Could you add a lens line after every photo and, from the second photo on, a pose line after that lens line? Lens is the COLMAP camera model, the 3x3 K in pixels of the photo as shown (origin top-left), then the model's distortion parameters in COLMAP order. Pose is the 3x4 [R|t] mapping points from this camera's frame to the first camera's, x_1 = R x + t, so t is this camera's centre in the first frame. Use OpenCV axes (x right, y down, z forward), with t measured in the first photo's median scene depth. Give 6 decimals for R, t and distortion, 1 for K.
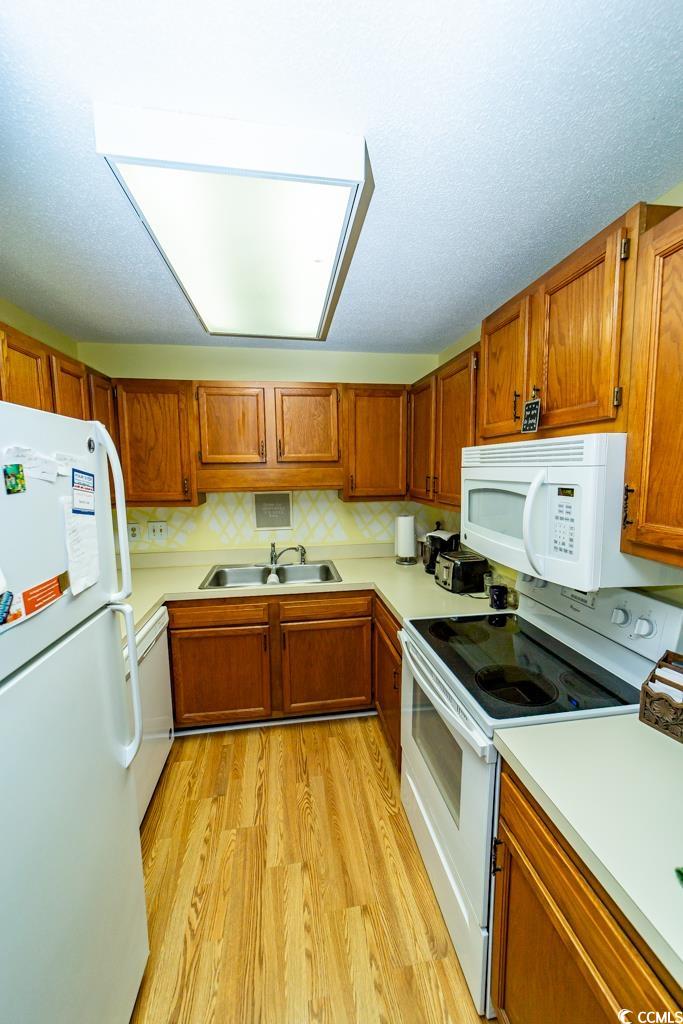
lens RADIAL K [[393.3, 0, 341.5], [0, 393.3, 512.0], [0, 0, 1]] dist [-0.019704, 0.009482]
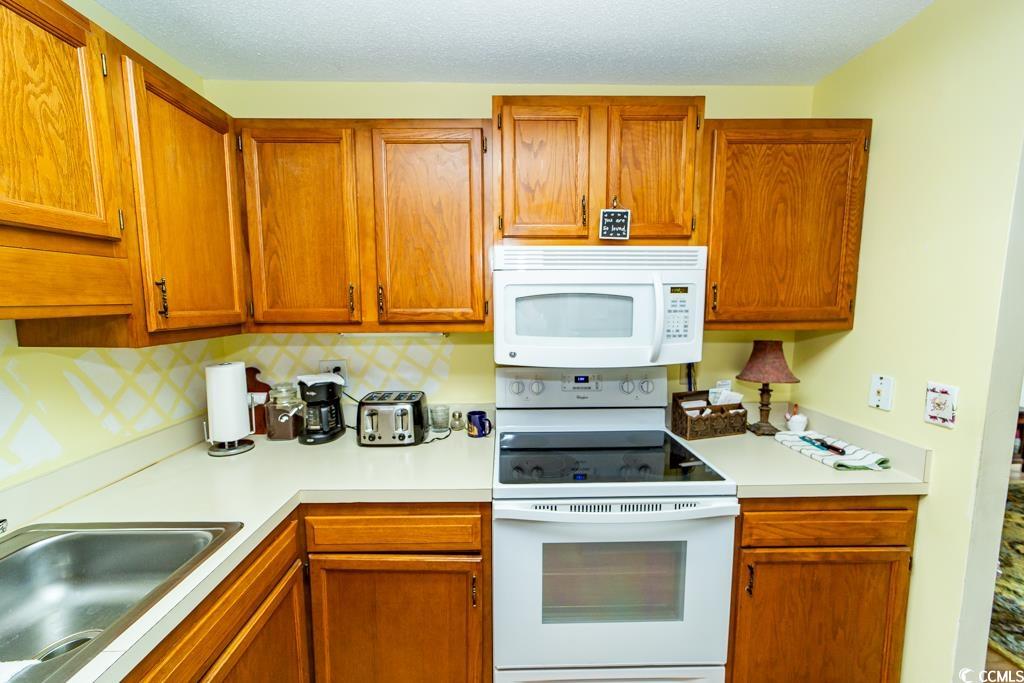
lens RADIAL K [[393.3, 0, 510.3], [0, 393.3, 343.7], [0, 0, 1]] dist [-0.019704, 0.009482]
pose [[0.144067, -0.099856, 0.984517, -0.672005], [0.113239, 0.990024, 0.083844, -0.040057], [-0.983067, 0.099407, 0.153937, 1.165021]]
